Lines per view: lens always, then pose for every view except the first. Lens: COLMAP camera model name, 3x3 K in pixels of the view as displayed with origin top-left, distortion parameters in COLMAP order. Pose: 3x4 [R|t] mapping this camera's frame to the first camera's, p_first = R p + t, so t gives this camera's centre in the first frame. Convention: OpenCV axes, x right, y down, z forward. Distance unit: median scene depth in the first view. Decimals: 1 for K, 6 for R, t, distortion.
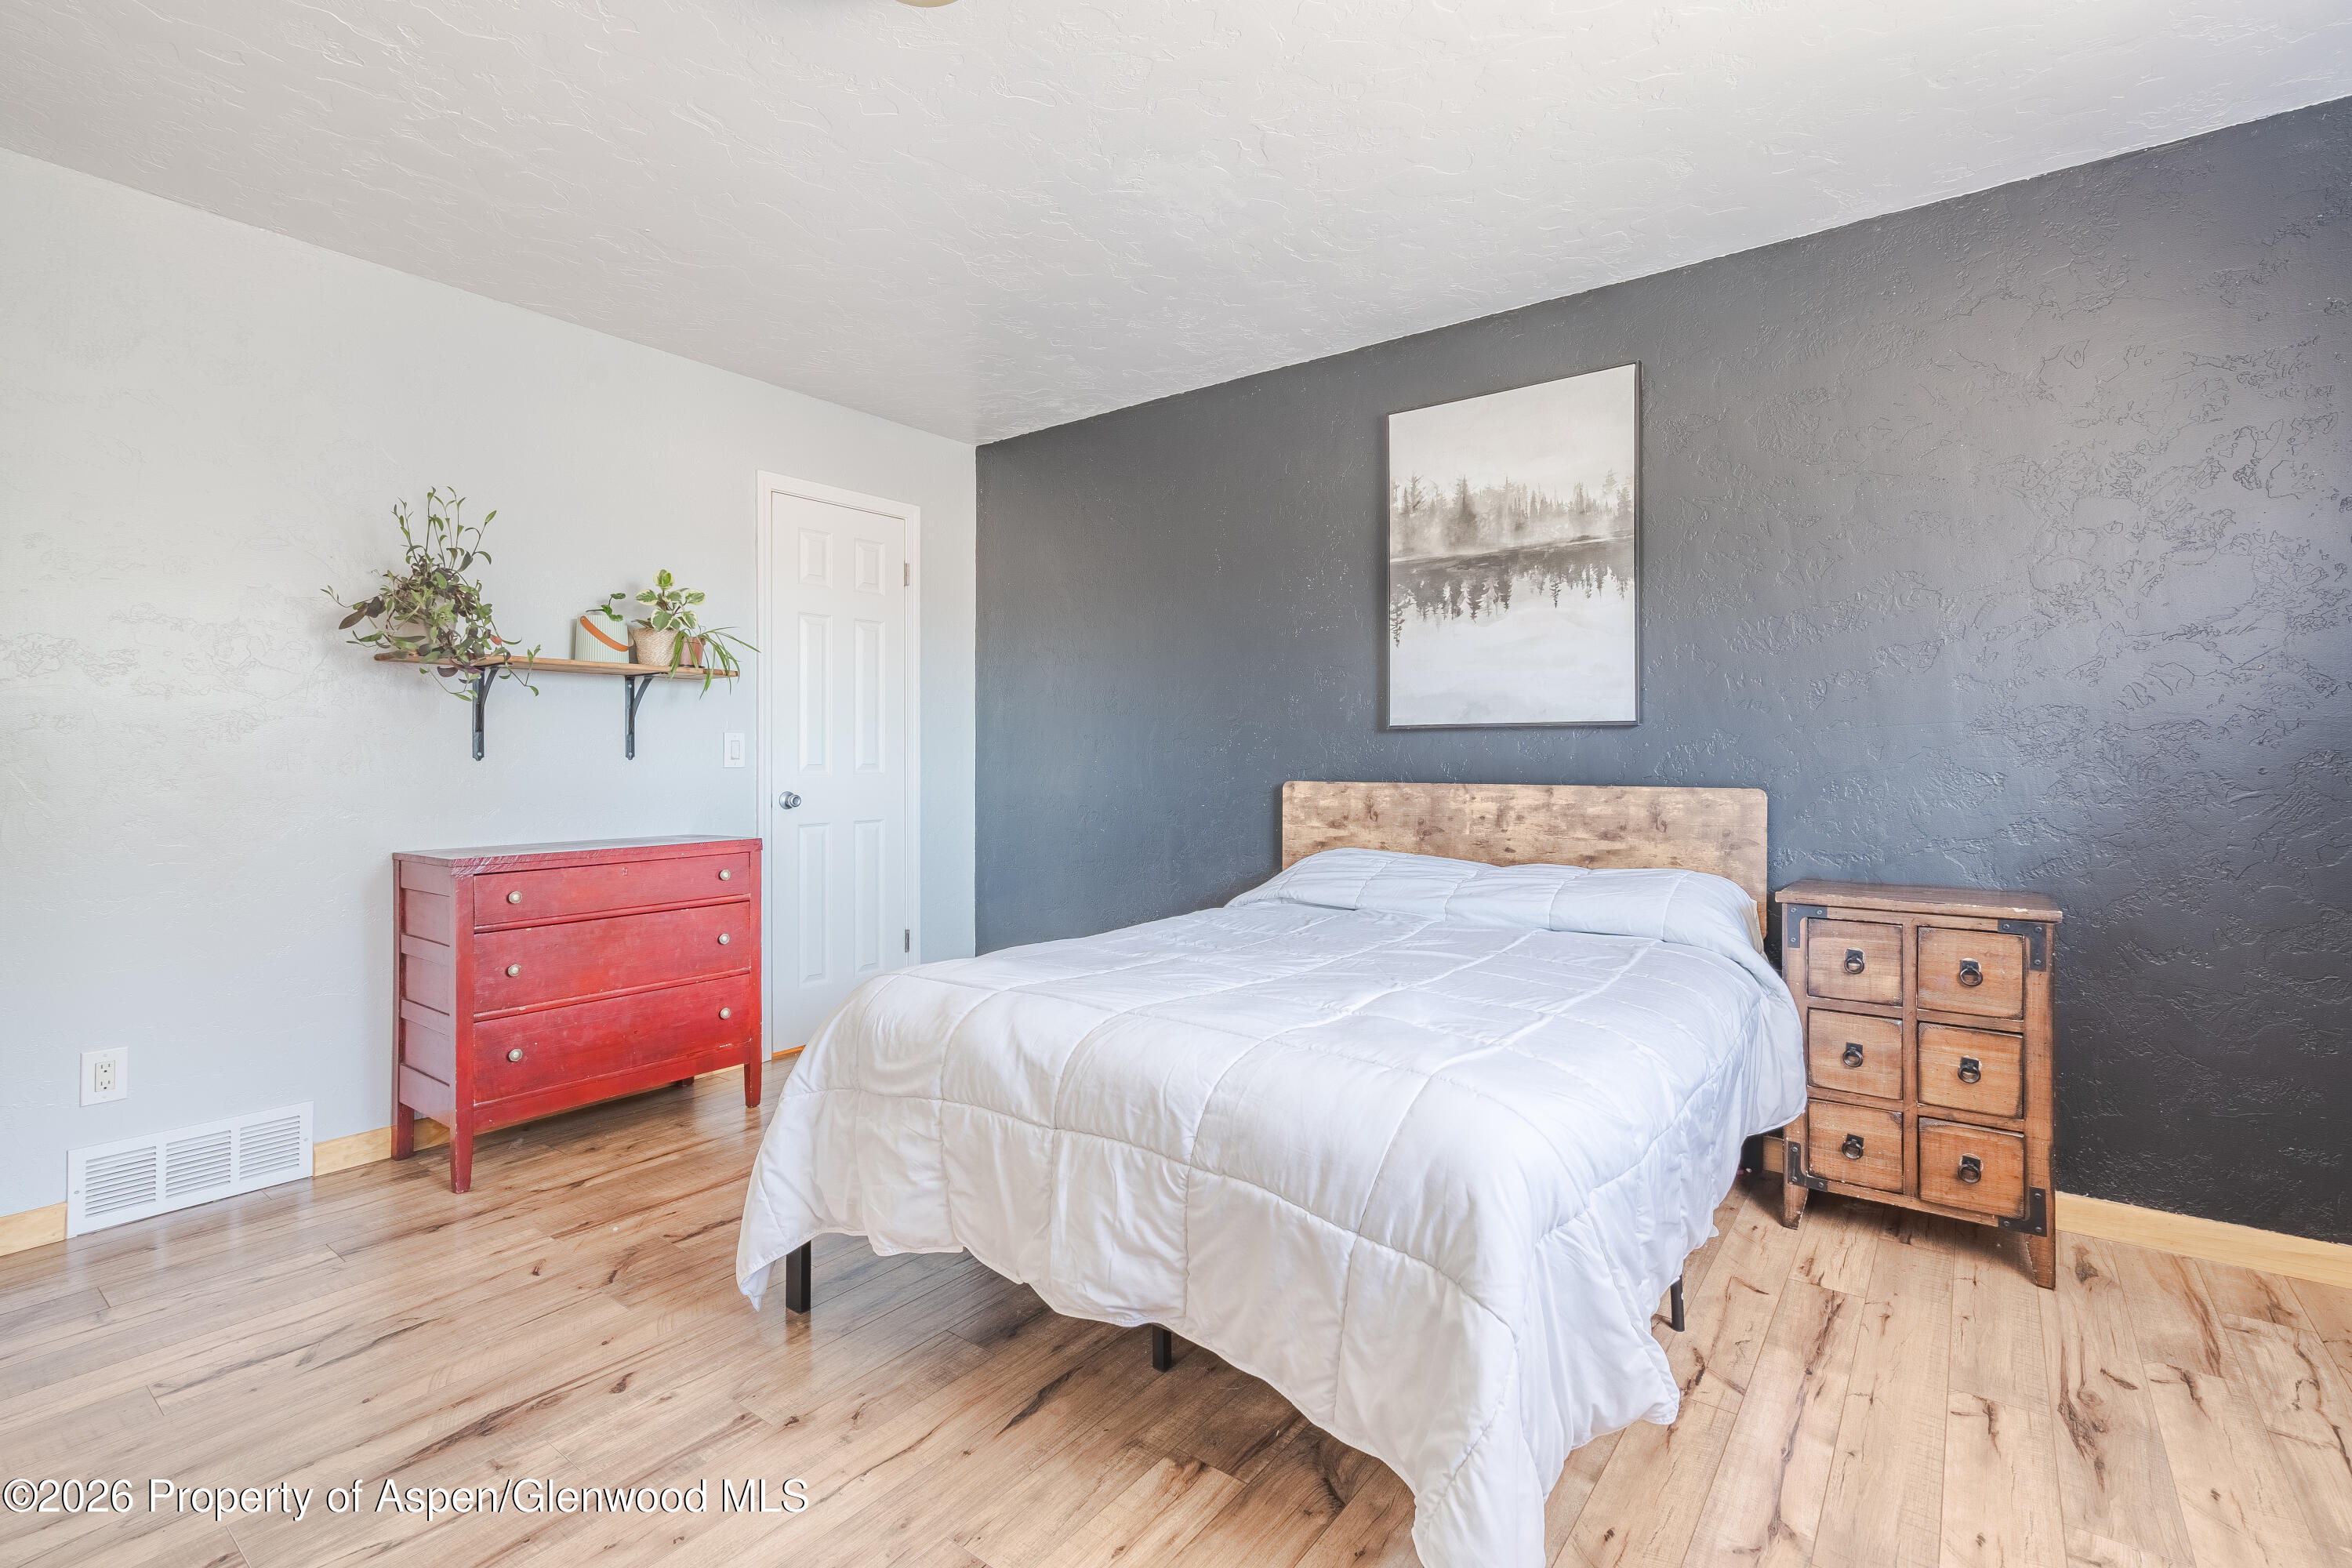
lens RADIAL K [[1064.0, 0, 1162.6], [0, 1064.0, 724.6], [0, 0, 1]] dist [-0.005870, 0.001633]
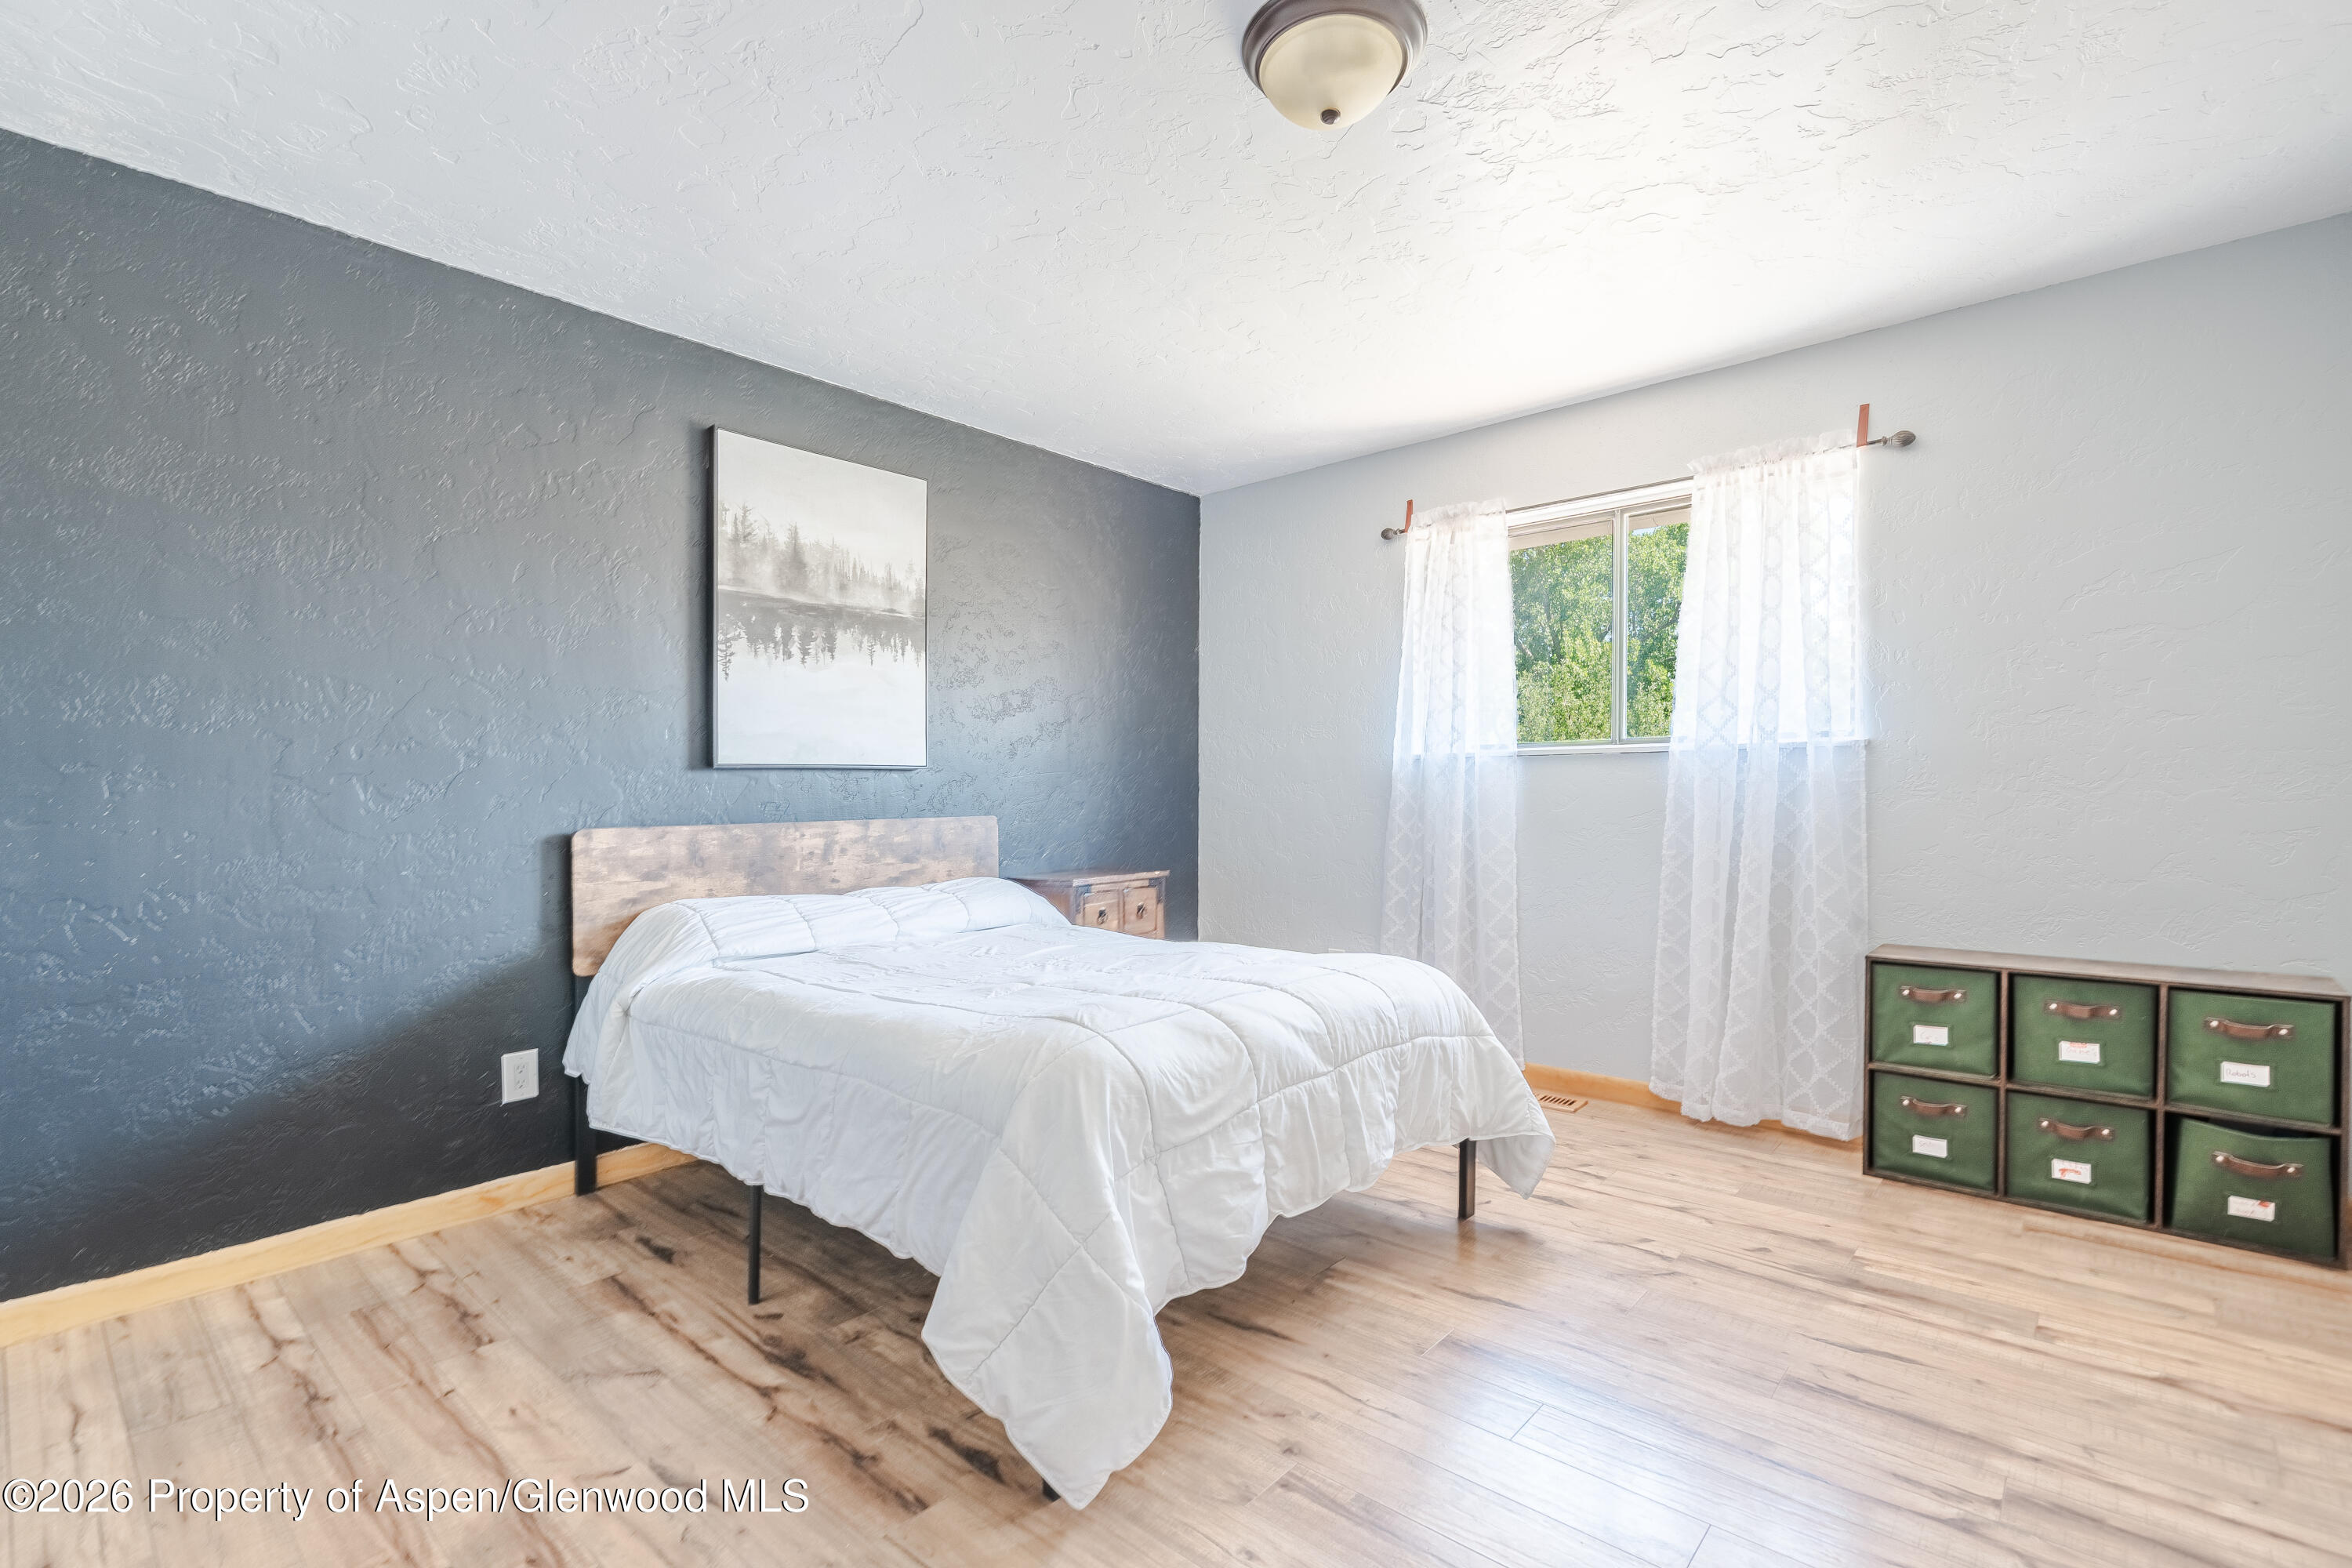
lens RADIAL K [[1064.0, 0, 1179.0], [0, 1064.0, 795.6], [0, 0, 1]] dist [-0.005870, 0.001633]
pose [[0.074239, -0.005009, 0.997228, -0.733903], [-0.016995, 0.999836, 0.006287, 0.017410], [-0.997096, -0.017414, 0.074142, 0.563368]]
